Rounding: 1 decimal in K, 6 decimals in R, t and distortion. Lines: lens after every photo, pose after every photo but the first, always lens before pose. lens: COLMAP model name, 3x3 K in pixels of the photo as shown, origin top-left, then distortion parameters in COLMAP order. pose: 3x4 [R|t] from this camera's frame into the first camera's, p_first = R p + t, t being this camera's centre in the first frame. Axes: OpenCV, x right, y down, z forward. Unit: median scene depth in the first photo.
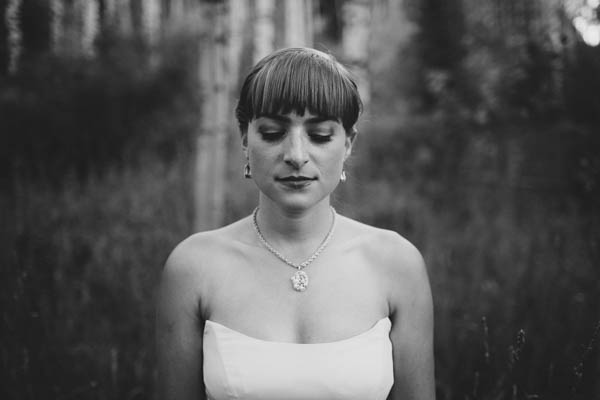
lens RADIAL K [[579.7, 0, 300.0], [0, 579.7, 200.0], [0, 0, 1]] dist [-0.096730, 0.142830]
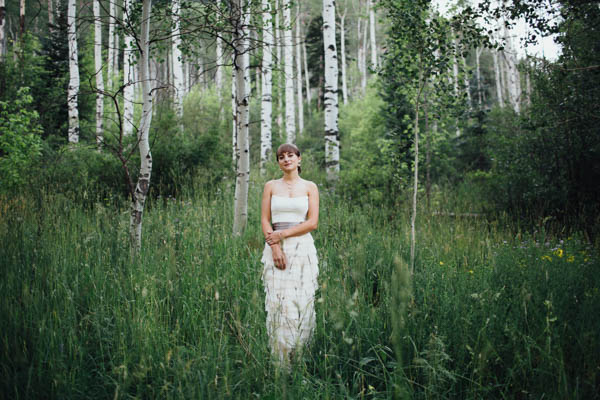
lens RADIAL K [[579.7, 0, 300.0], [0, 579.7, 200.0], [0, 0, 1]] dist [-0.096730, 0.142830]
pose [[0.999937, -0.010171, 0.004837, 0.011261], [0.010633, 0.994120, -0.107758, 0.143295], [-0.003712, 0.107802, 0.994165, -0.728853]]
